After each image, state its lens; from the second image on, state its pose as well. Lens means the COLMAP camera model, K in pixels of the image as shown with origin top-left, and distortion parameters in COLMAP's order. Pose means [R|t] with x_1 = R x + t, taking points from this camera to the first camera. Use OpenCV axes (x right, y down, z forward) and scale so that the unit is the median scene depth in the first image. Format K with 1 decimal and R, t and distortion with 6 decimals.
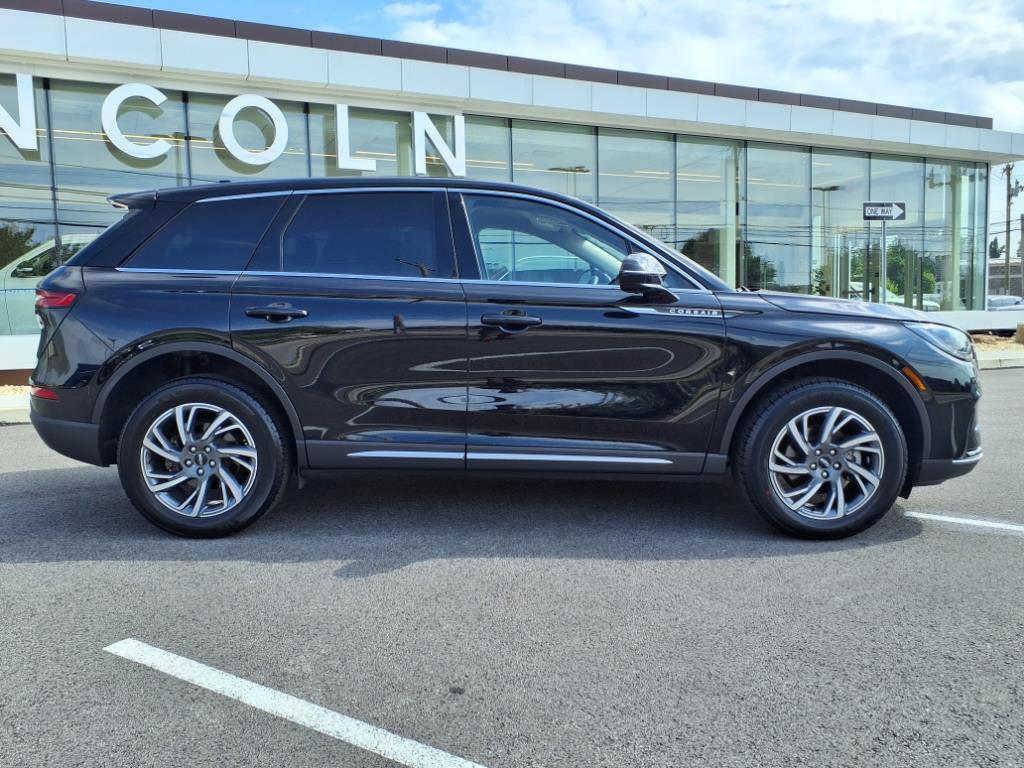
lens RADIAL K [[835.2, 0, 512.0], [0, 835.2, 384.0], [0, 0, 1]] dist [0.044864, -0.064920]
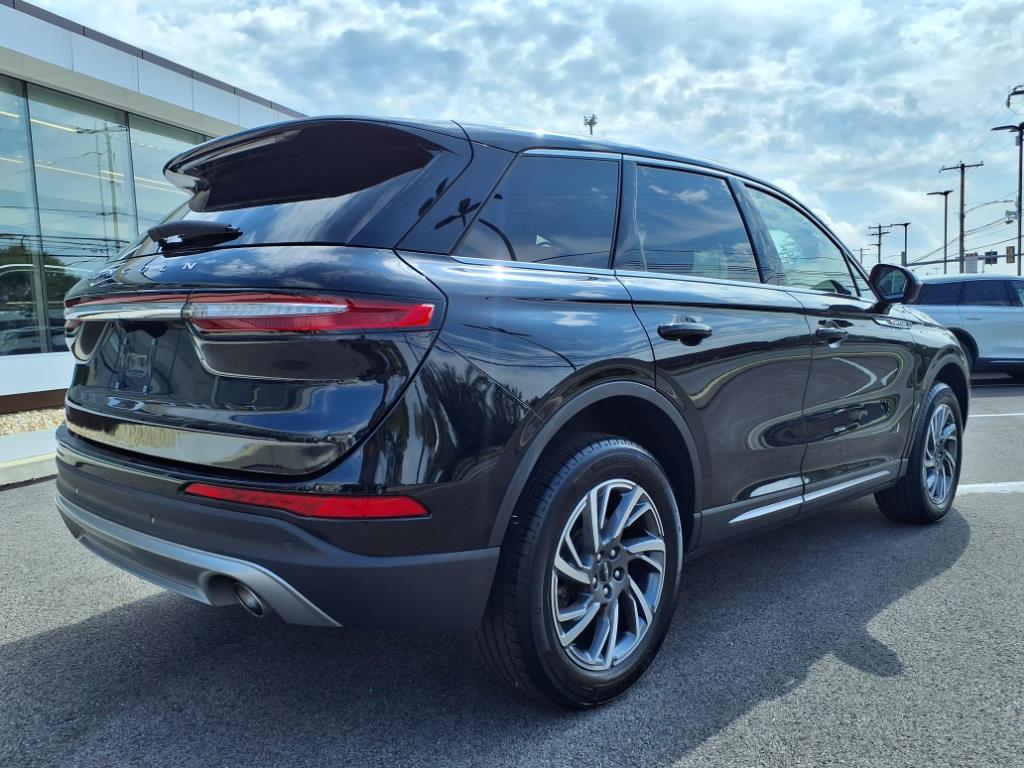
lens RADIAL K [[835.2, 0, 512.0], [0, 835.2, 384.0], [0, 0, 1]] dist [0.044864, -0.064920]
pose [[0.708089, -0.066619, 0.702973, -0.849434], [0.087250, 0.996165, 0.006520, -0.057121], [-0.700712, 0.056717, 0.711187, 0.610102]]
